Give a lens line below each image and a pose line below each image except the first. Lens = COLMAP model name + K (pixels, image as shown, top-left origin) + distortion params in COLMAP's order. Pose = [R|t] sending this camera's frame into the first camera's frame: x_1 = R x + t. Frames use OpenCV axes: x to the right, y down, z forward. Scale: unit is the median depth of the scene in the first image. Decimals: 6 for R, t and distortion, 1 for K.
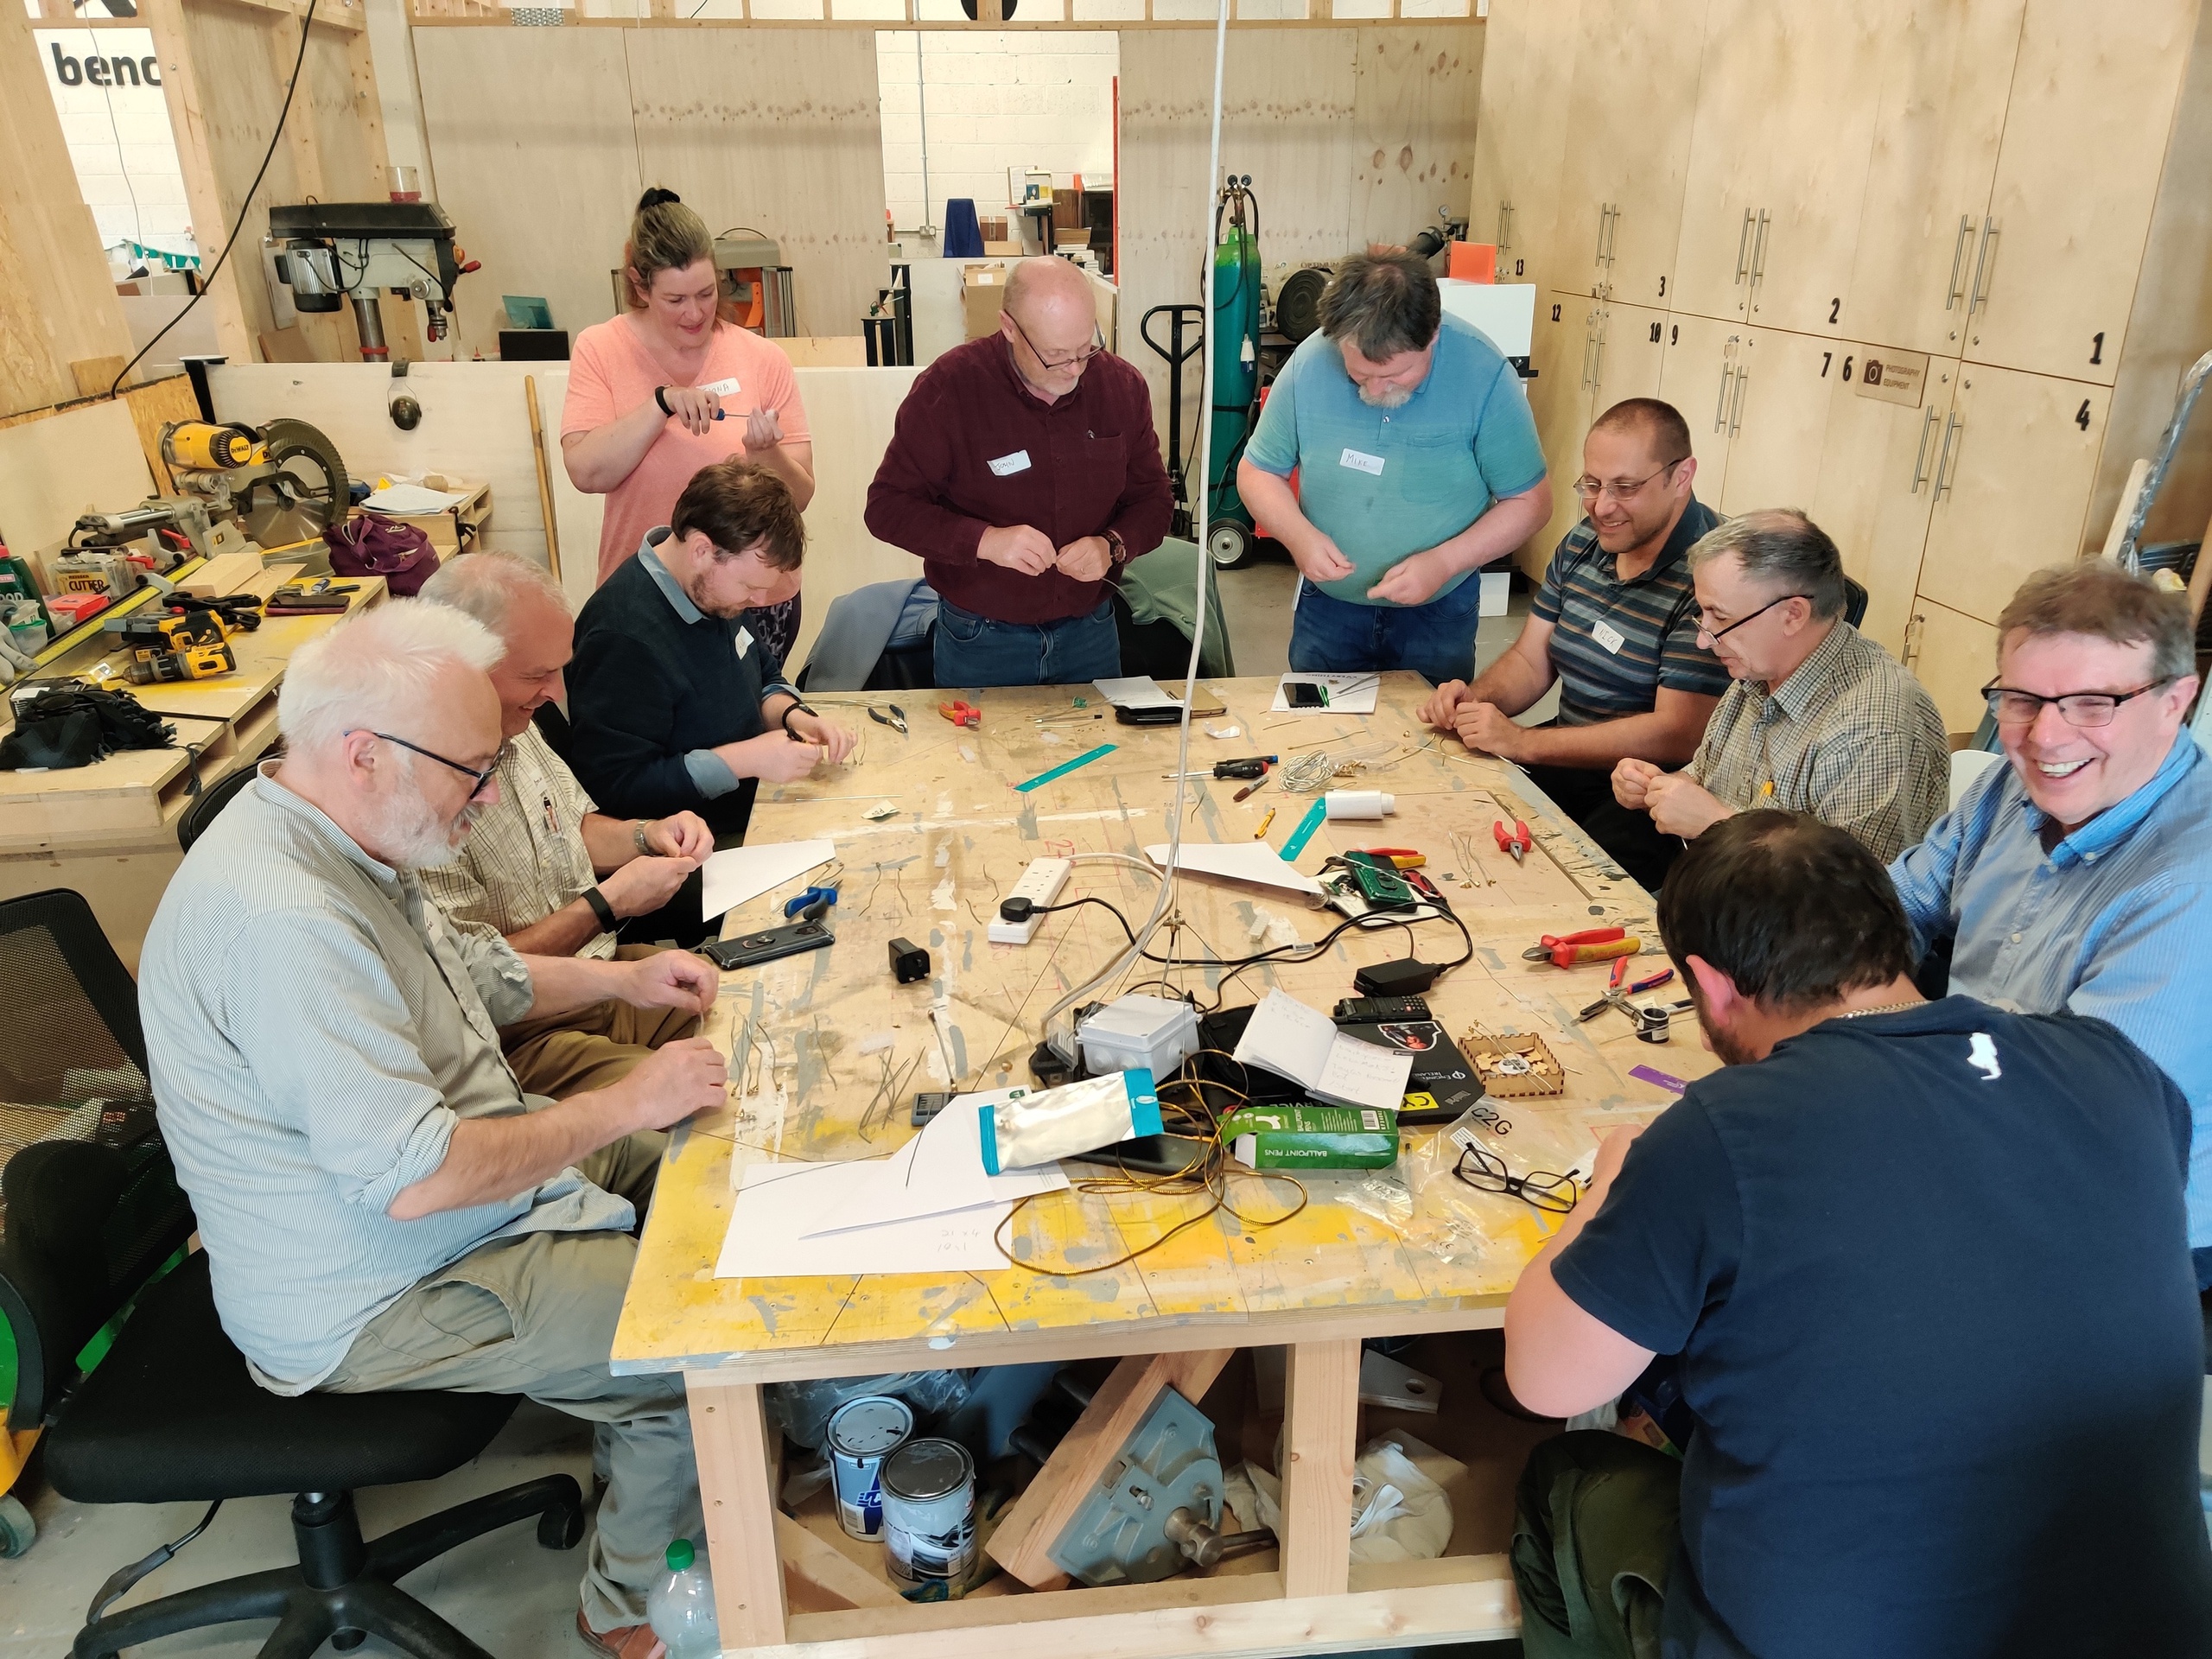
lens RADIAL K [[1528.9, 0, 1117.2], [0, 1528.9, 836.2], [0, 0, 1]] dist [0.060524, -0.048833]
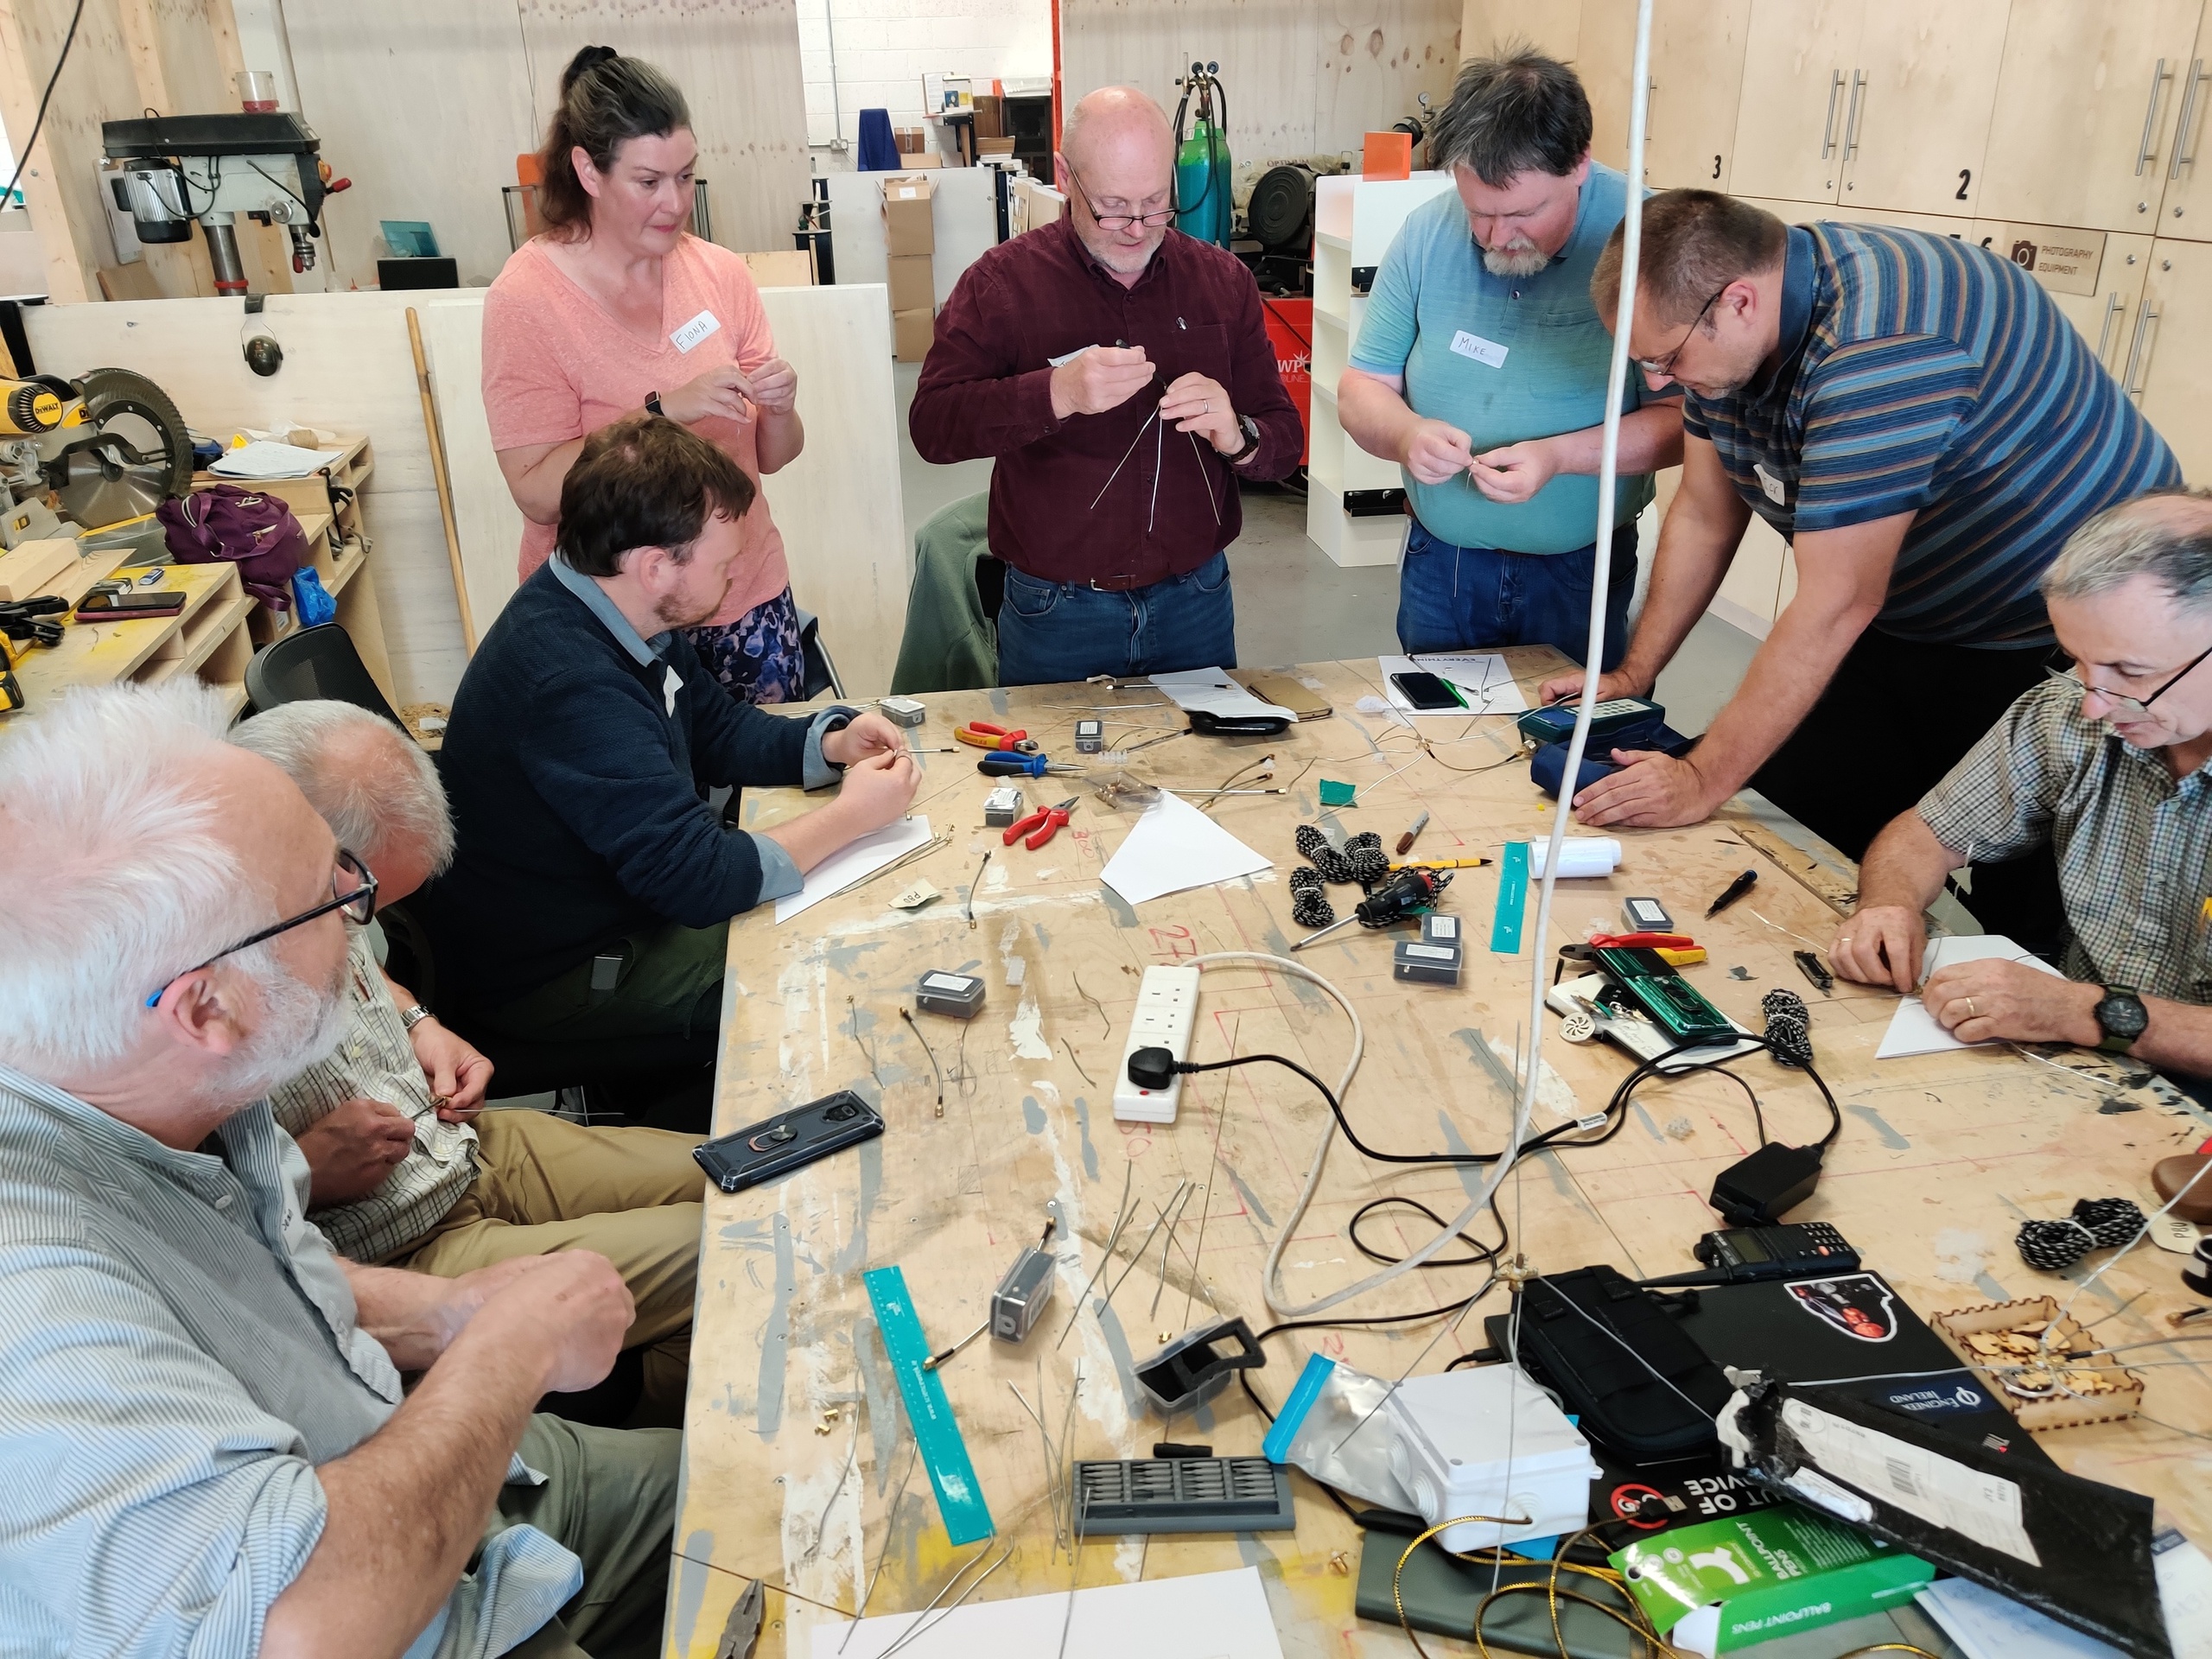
lens RADIAL K [[1596.8, 0, 1100.1], [0, 1596.8, 797.9], [0, 0, 1]] dist [0.068807, -0.062876]
pose [[0.999031, -0.036556, 0.024513, -0.034767], [0.036234, 0.999253, 0.013452, -0.027892], [-0.024987, -0.012551, 0.999609, 0.101401]]
